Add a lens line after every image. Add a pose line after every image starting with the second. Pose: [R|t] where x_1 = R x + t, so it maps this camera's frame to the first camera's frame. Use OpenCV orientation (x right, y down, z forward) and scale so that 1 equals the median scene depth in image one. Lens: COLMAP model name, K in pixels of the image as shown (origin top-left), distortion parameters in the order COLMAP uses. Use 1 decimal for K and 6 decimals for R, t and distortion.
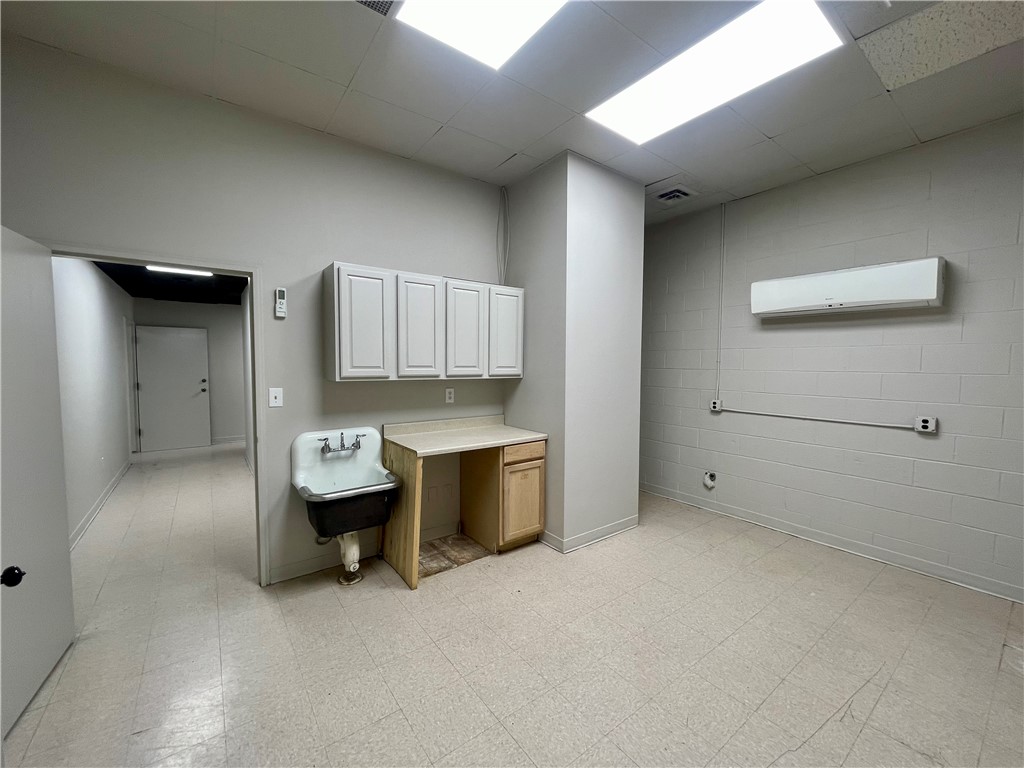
lens RADIAL K [[415.0, 0, 514.7], [0, 415.0, 382.6], [0, 0, 1]] dist [-0.001712, -0.000046]
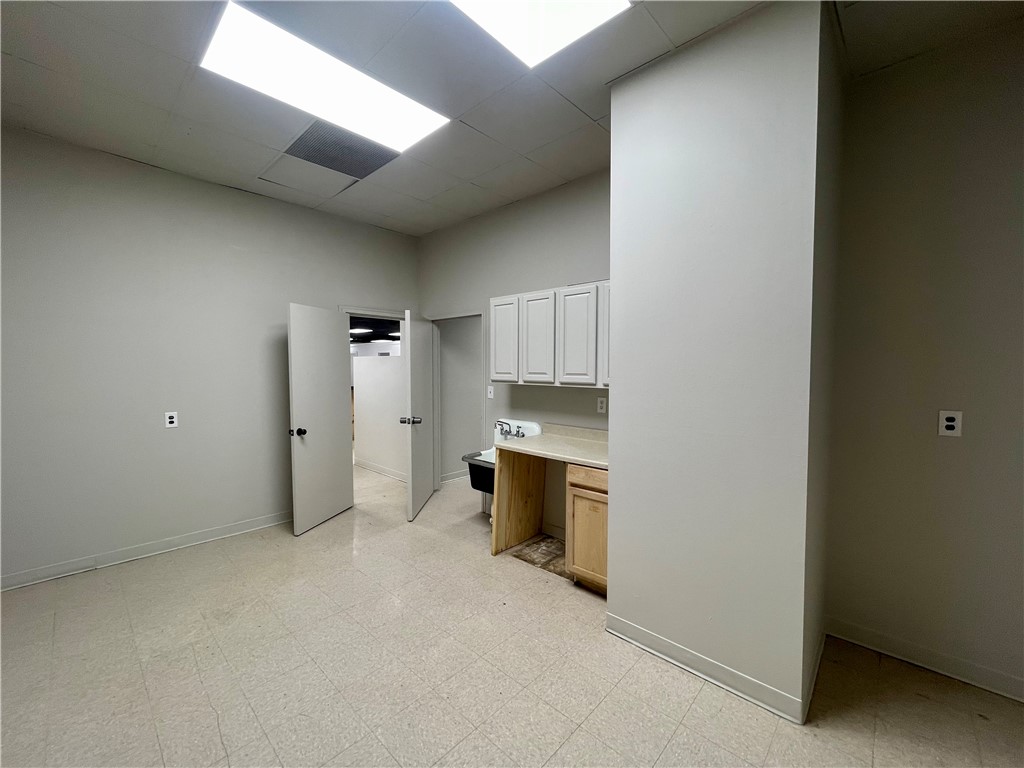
lens RADIAL K [[415.0, 0, 514.3], [0, 415.0, 385.8], [0, 0, 1]] dist [-0.001712, -0.000046]
pose [[0.177486, 0.036680, -0.983440, 0.816749], [-0.055612, 0.998082, 0.027190, -0.030666], [0.982551, 0.049865, 0.179185, 0.704052]]
